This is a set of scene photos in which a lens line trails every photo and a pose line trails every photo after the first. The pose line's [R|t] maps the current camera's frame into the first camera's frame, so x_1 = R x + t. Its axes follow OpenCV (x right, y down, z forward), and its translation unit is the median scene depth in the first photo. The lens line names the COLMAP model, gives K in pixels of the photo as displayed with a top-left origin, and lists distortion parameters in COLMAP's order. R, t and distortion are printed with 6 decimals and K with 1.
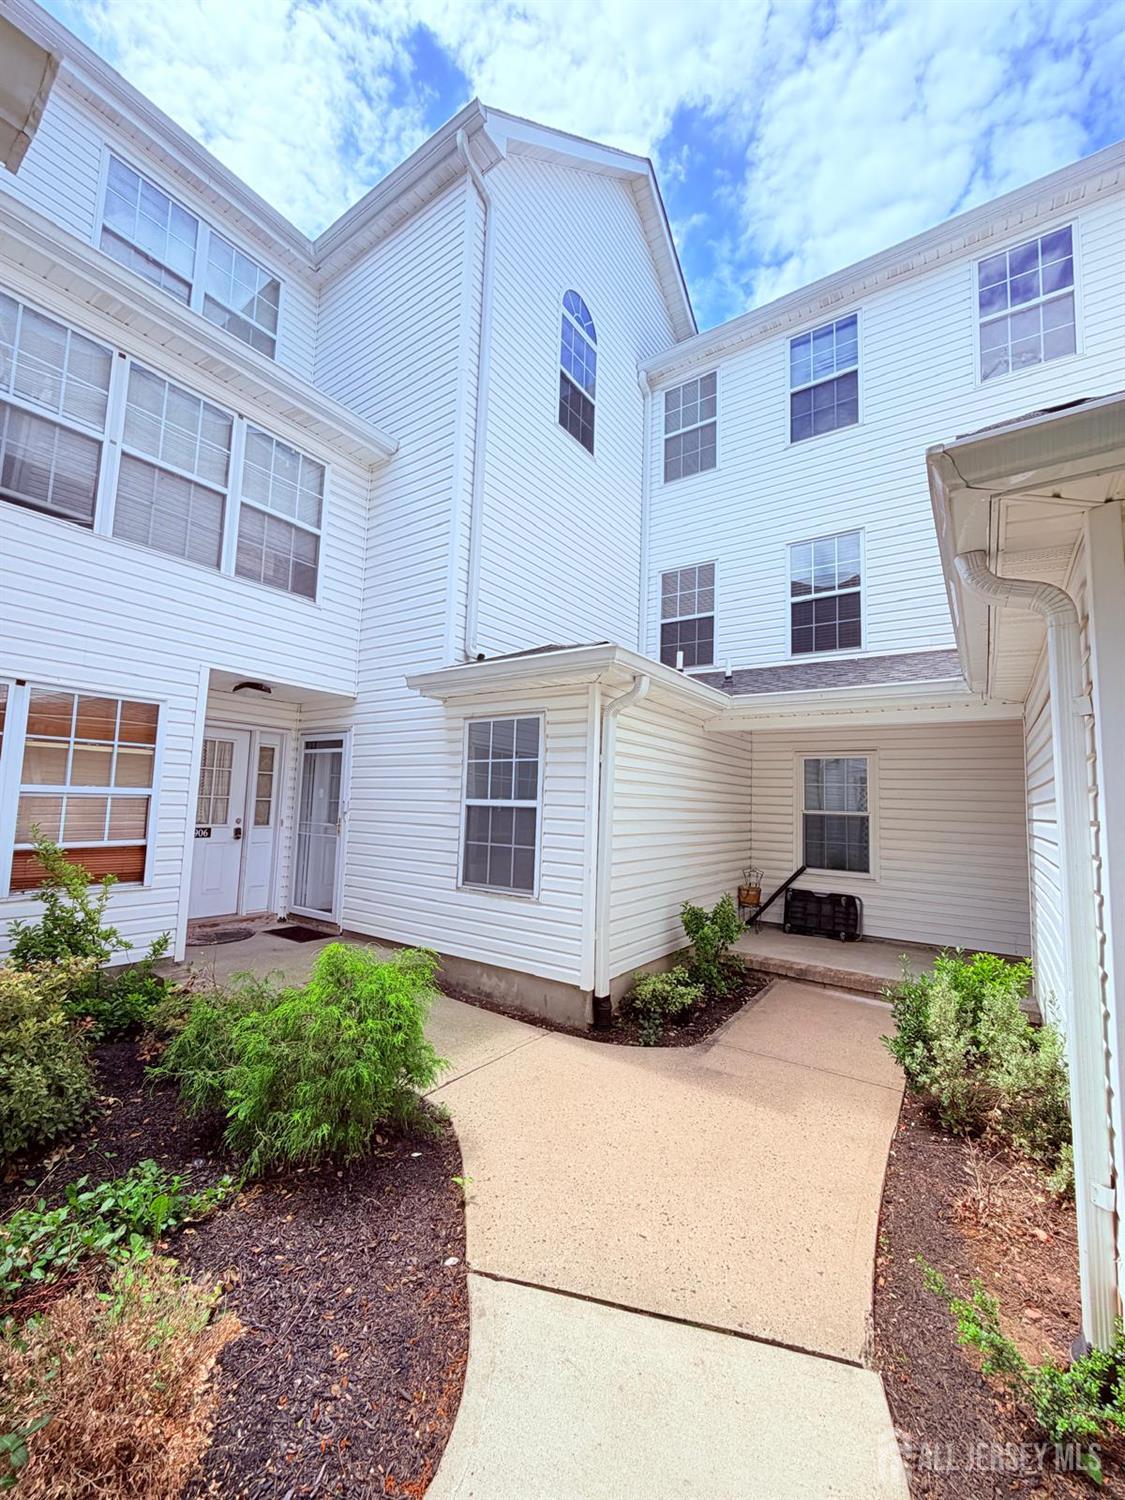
lens RADIAL K [[597.3, 0, 563.1], [0, 597.3, 752.3], [0, 0, 1]] dist [0.002715, 0.000062]
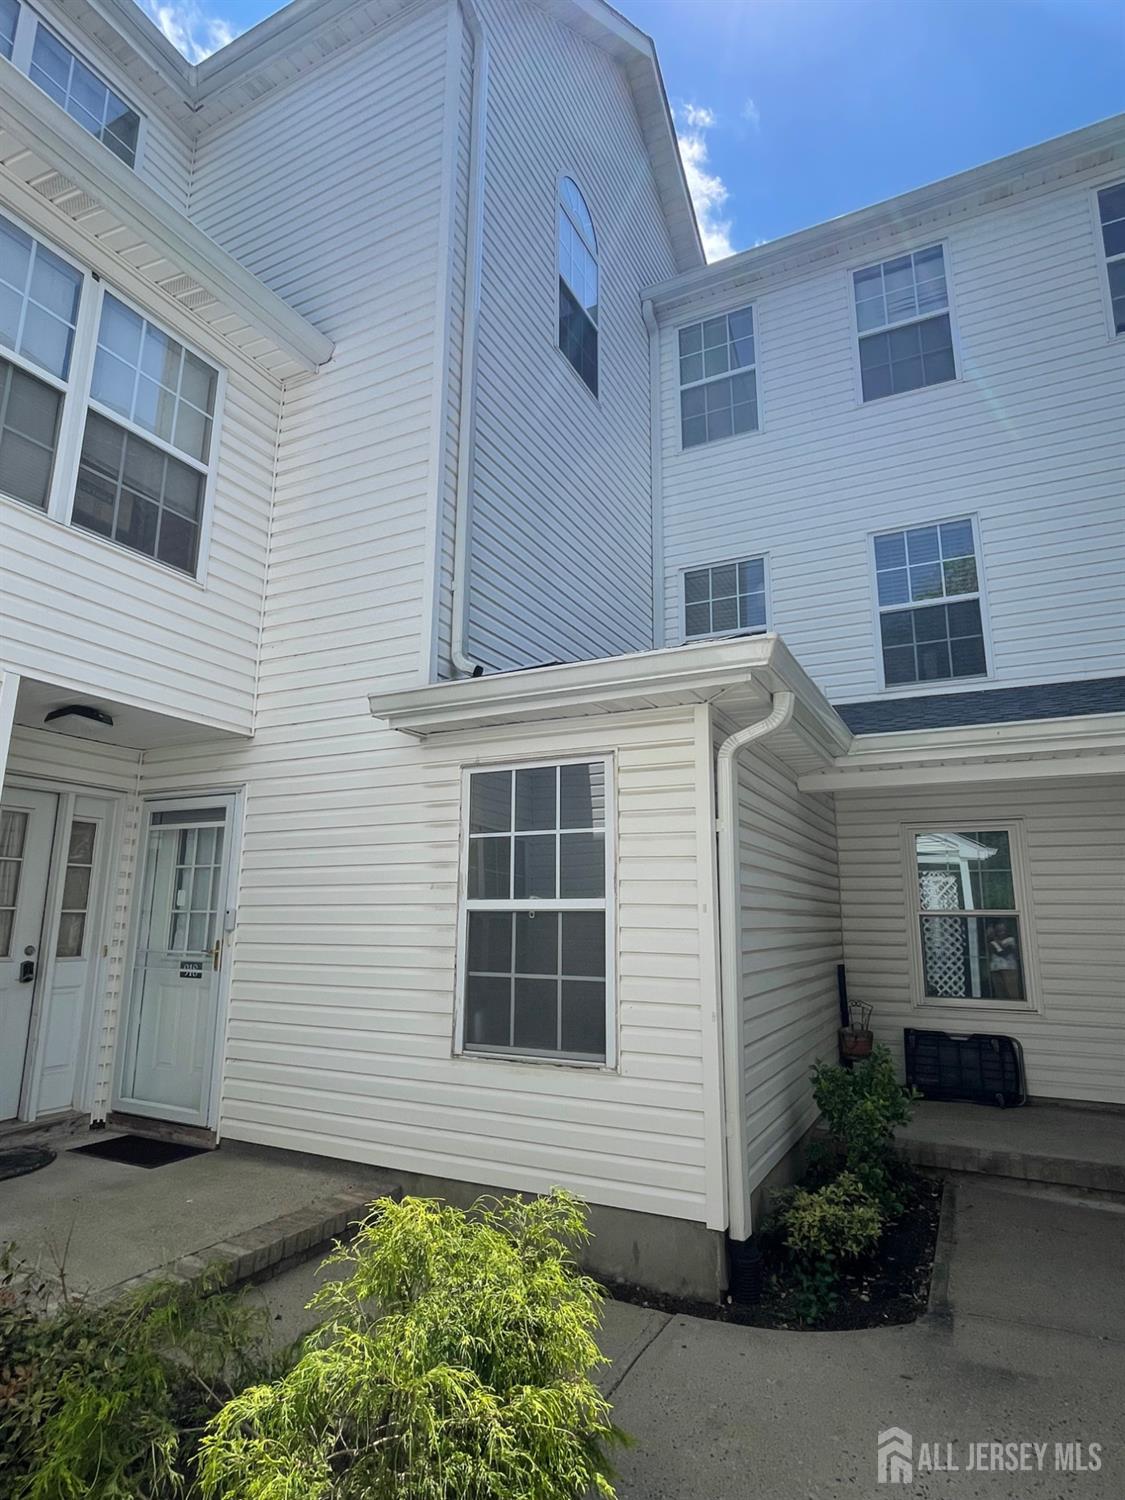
lens RADIAL K [[825.4, 0, 562.8], [0, 825.4, 751.4], [0, 0, 1]] dist [-0.007406, 0.002240]
pose [[0.989462, 0.004519, 0.144723, -0.155420], [0.011459, 0.993934, -0.109378, 0.018133], [-0.144340, 0.109884, 0.983408, 0.132284]]
